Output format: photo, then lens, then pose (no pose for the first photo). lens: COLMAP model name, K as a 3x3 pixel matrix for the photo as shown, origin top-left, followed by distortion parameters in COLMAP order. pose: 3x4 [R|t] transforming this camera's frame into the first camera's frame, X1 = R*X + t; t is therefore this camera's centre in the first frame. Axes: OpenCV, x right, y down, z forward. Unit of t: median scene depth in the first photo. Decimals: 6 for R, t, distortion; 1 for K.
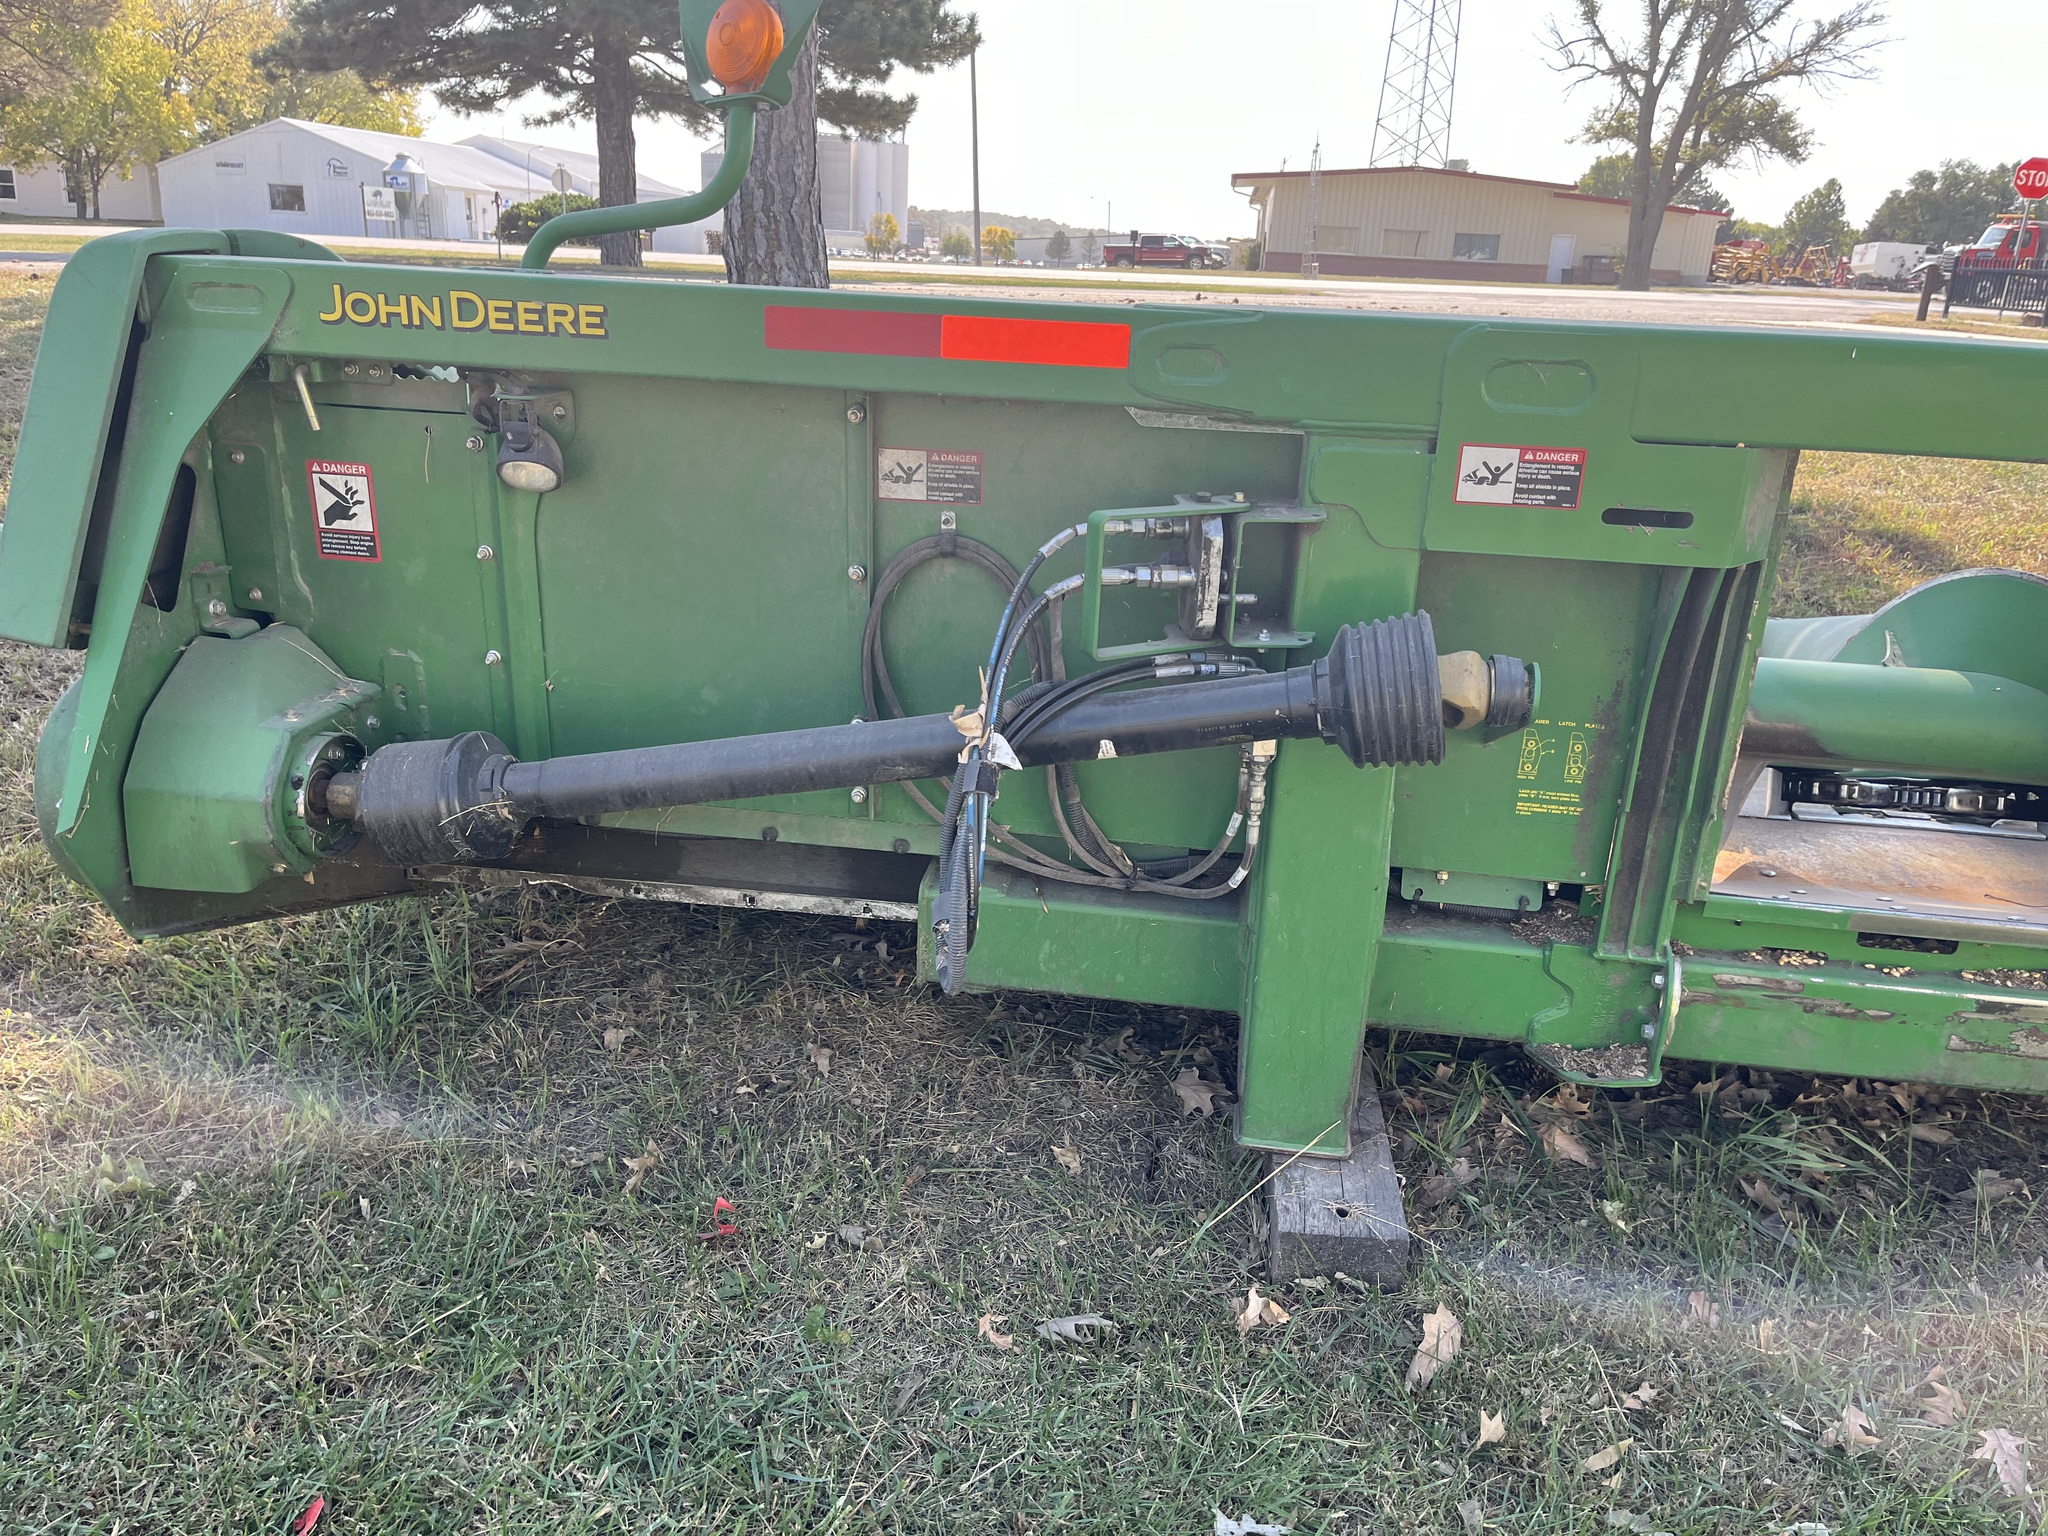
lens RADIAL K [[1580.8, 0, 1042.0], [0, 1580.8, 753.4], [0, 0, 1]] dist [0.076443, -0.107913]
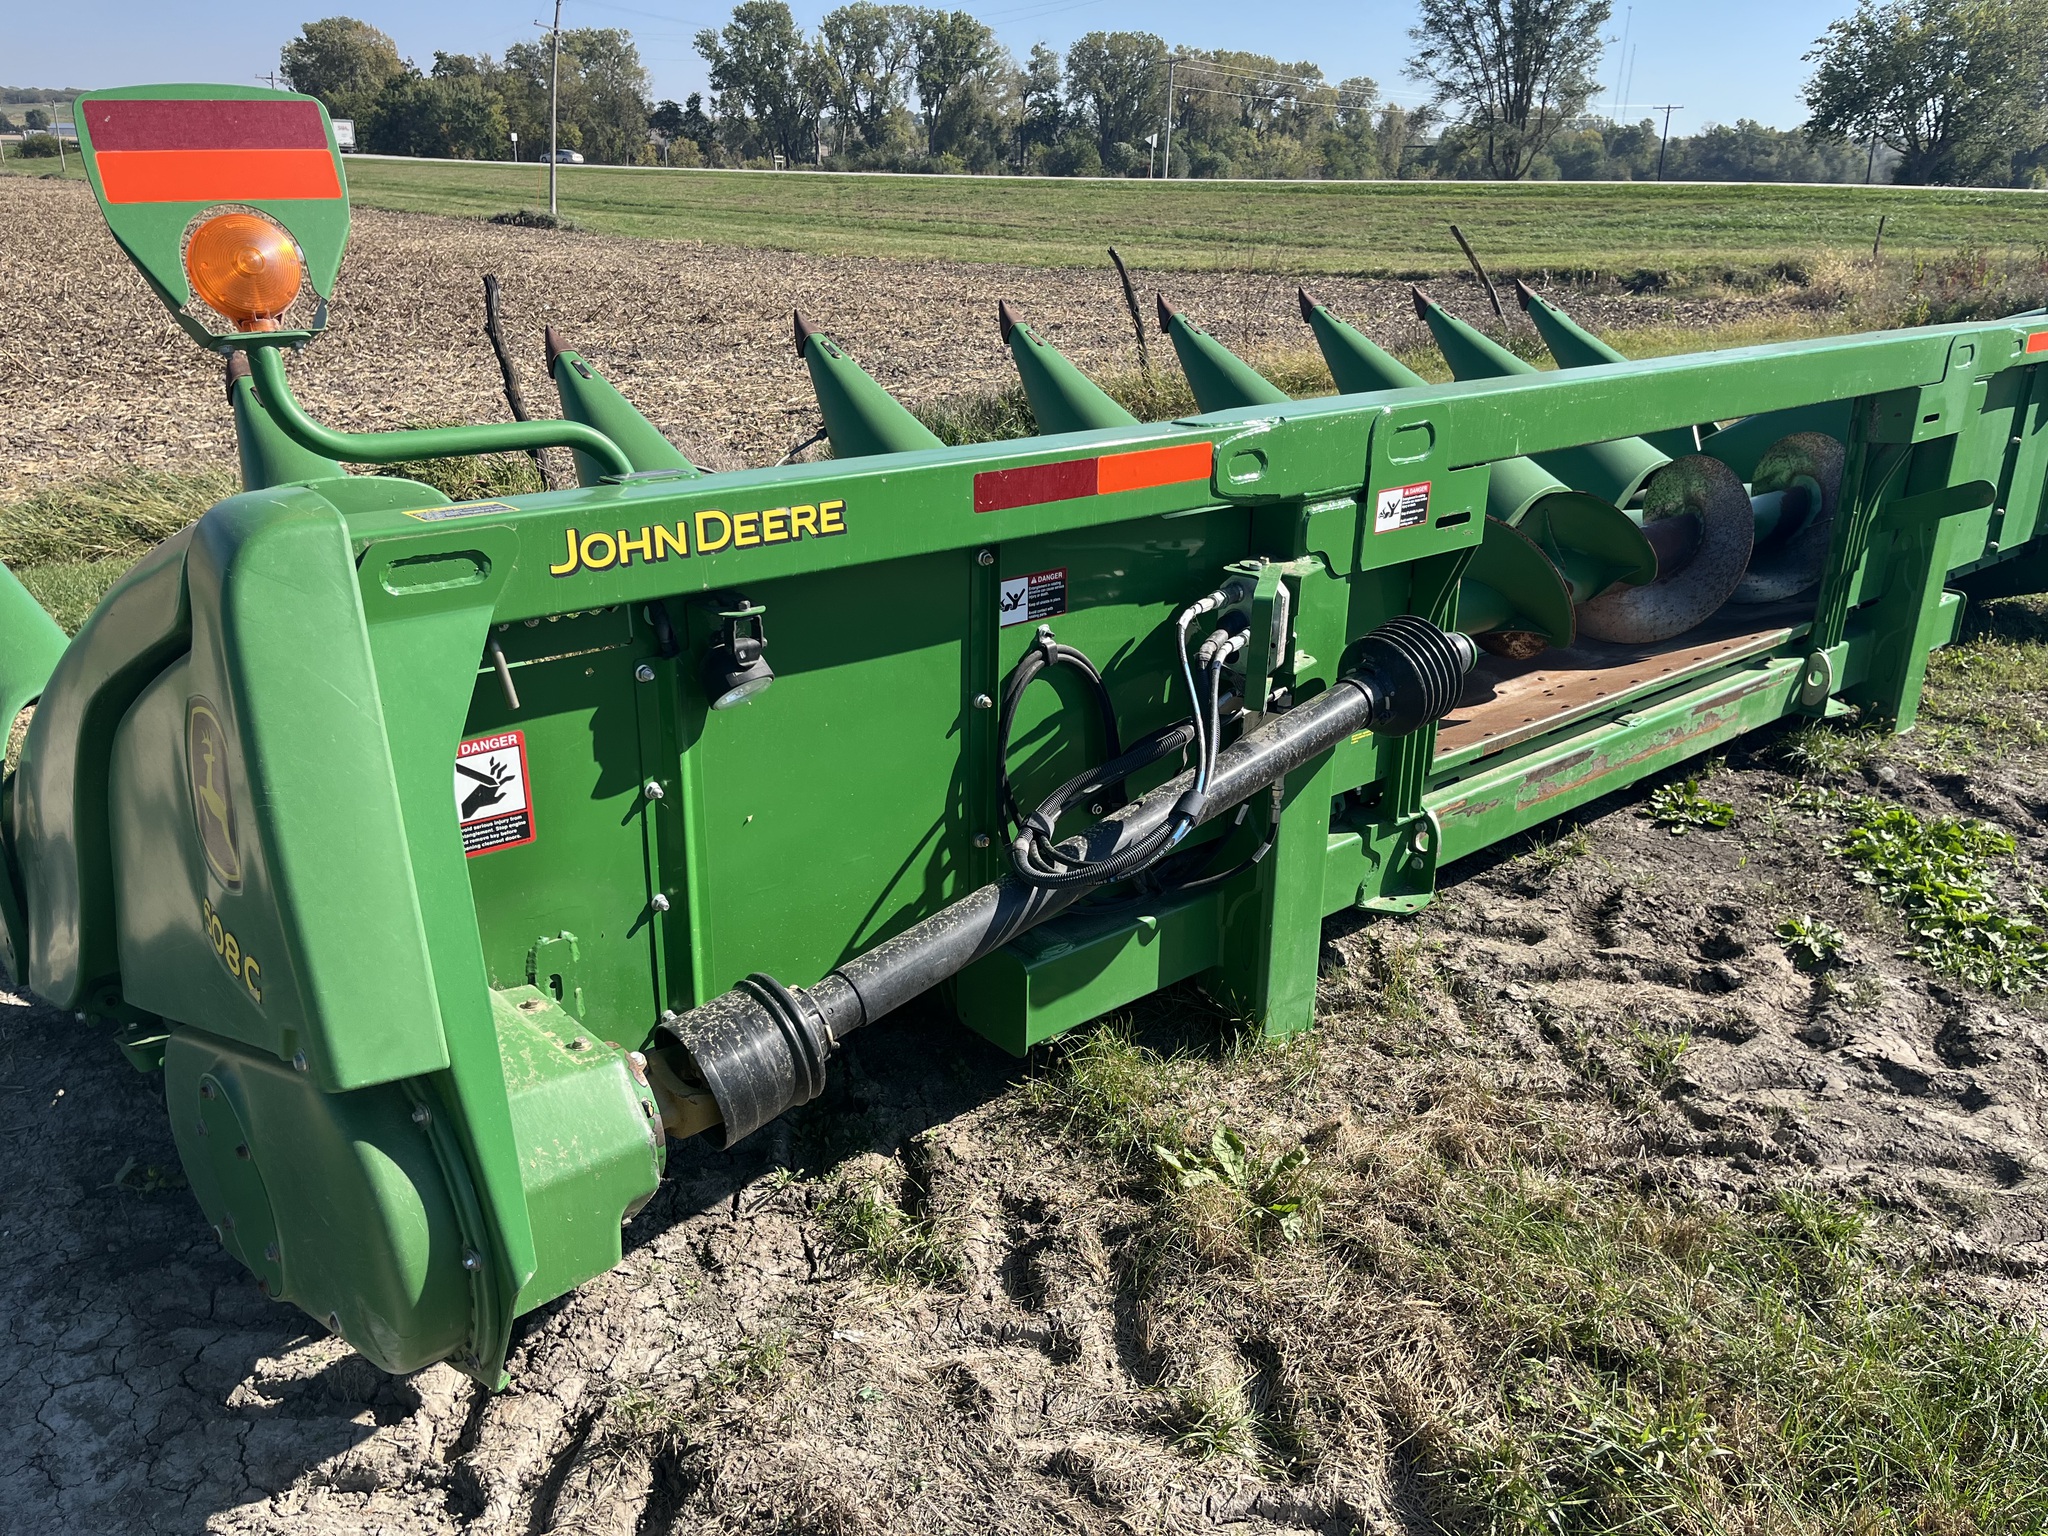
lens RADIAL K [[1541.3, 0, 1024.0], [0, 1541.3, 768.0], [0, 0, 1]] dist [0.093836, -0.128645]
pose [[0.655712, -0.290596, 0.696847, -0.897193], [0.268436, 0.952387, 0.144570, -0.228771], [-0.705680, 0.092263, 0.702498, 0.269350]]
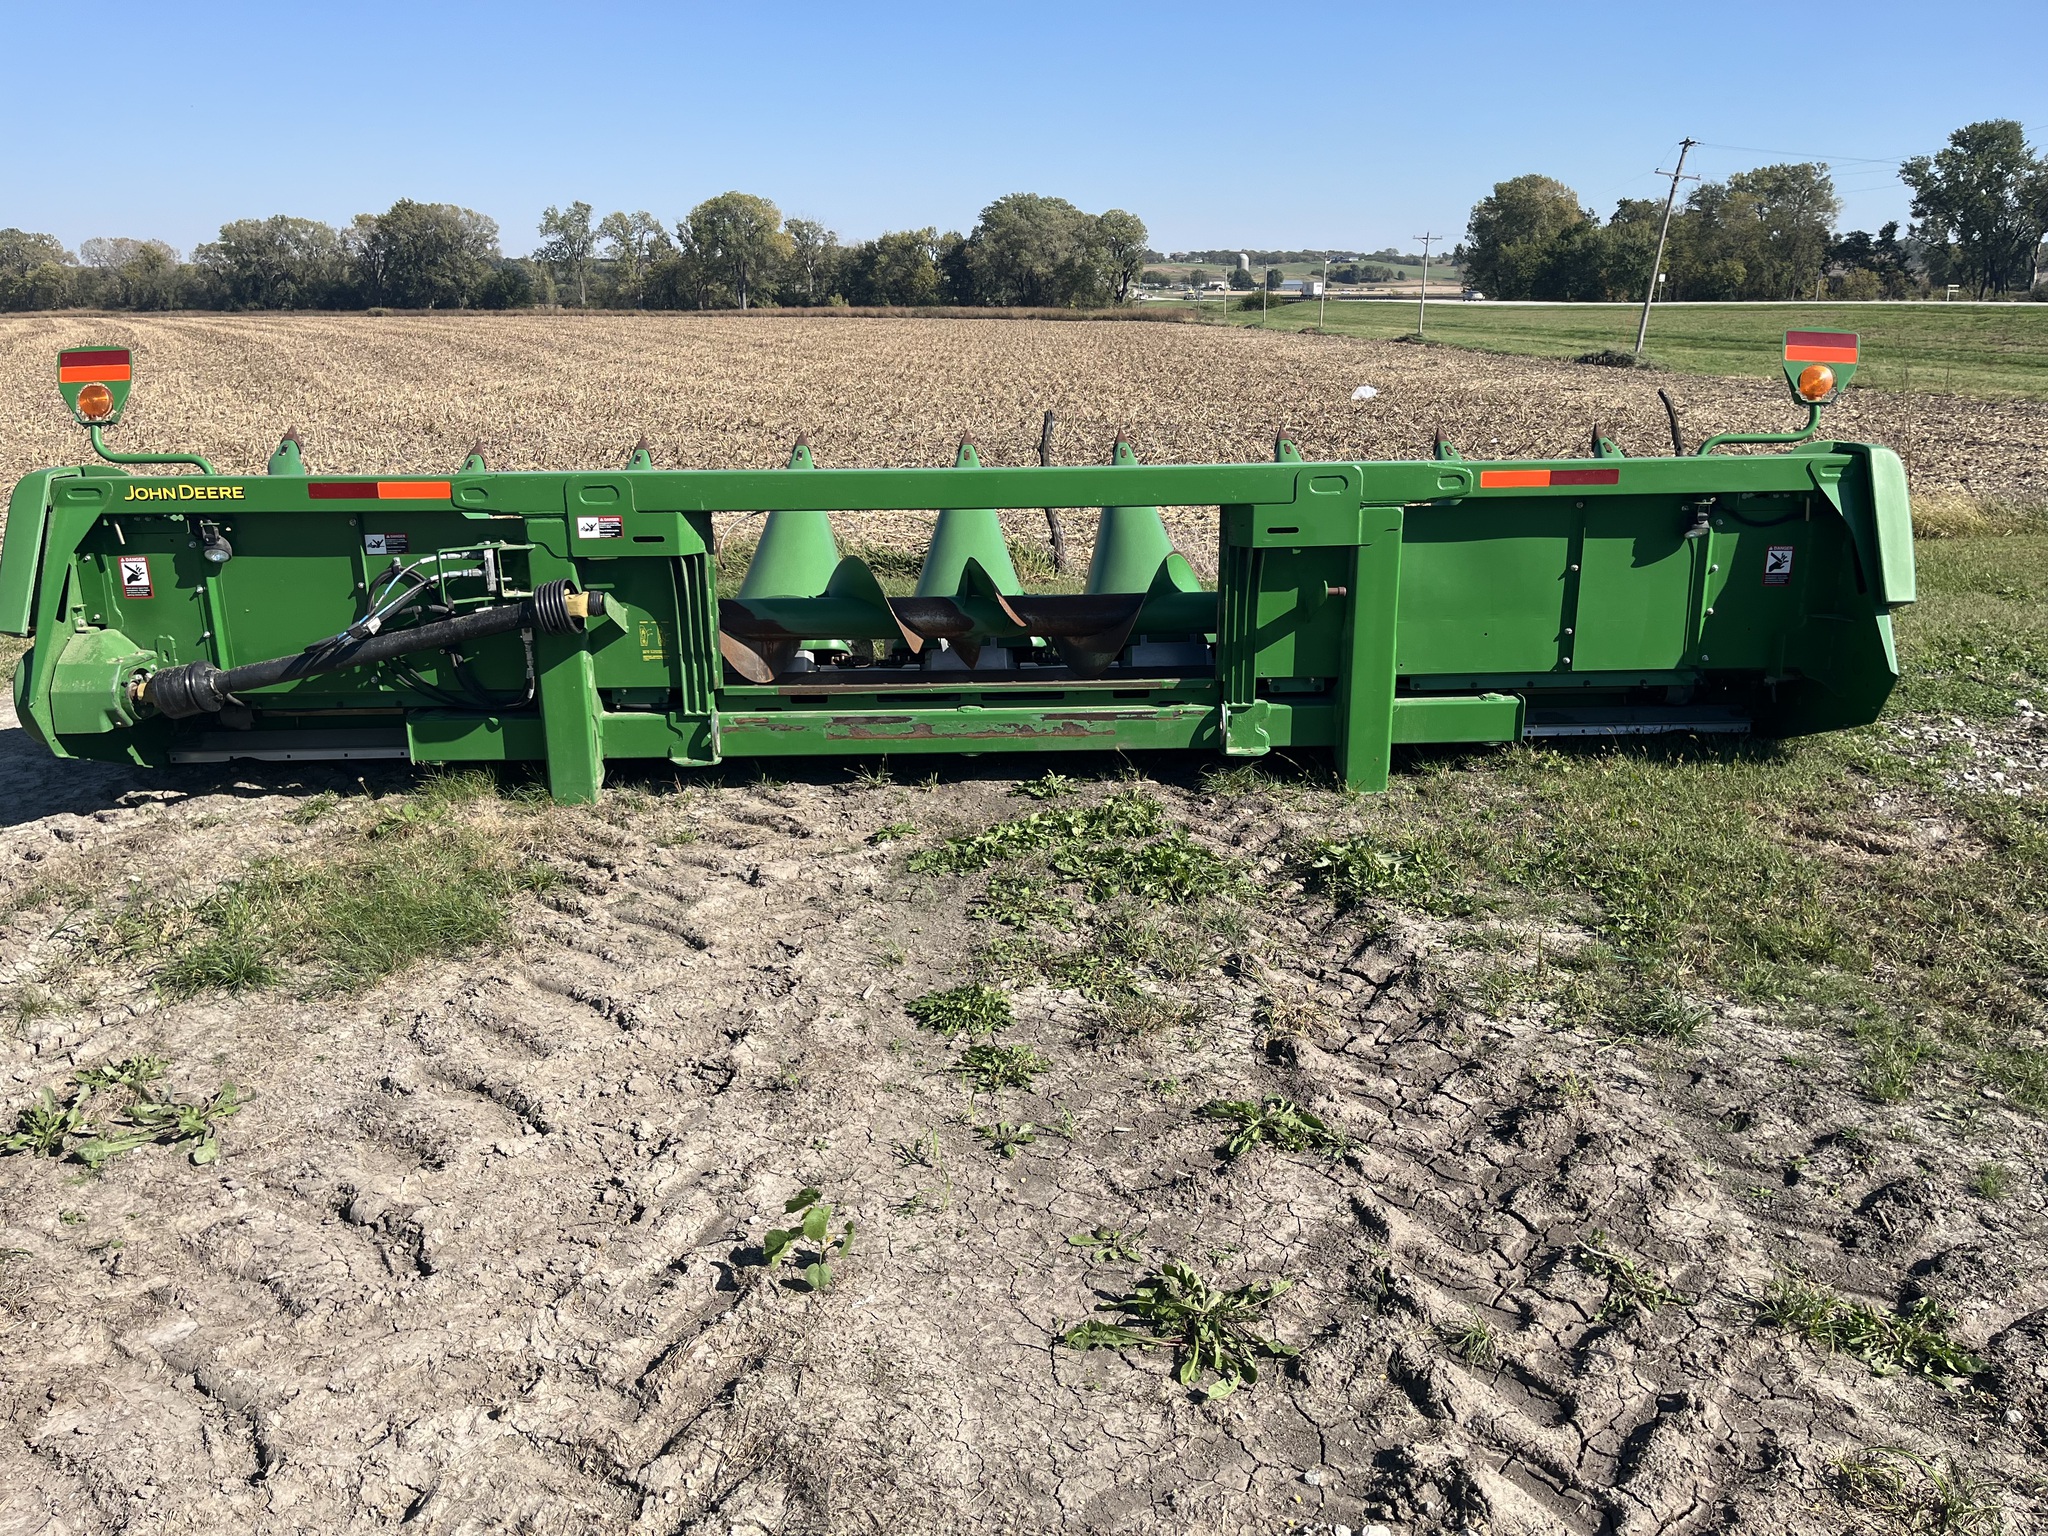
lens RADIAL K [[1563.6, 0, 1038.9], [0, 1563.6, 765.2], [0, 0, 1]] dist [0.077043, -0.105857]
pose [[0.983495, -0.092120, 0.155732, 0.555919], [0.103167, 0.992577, -0.064396, 0.468013], [-0.148644, 0.079400, 0.985698, -1.694318]]
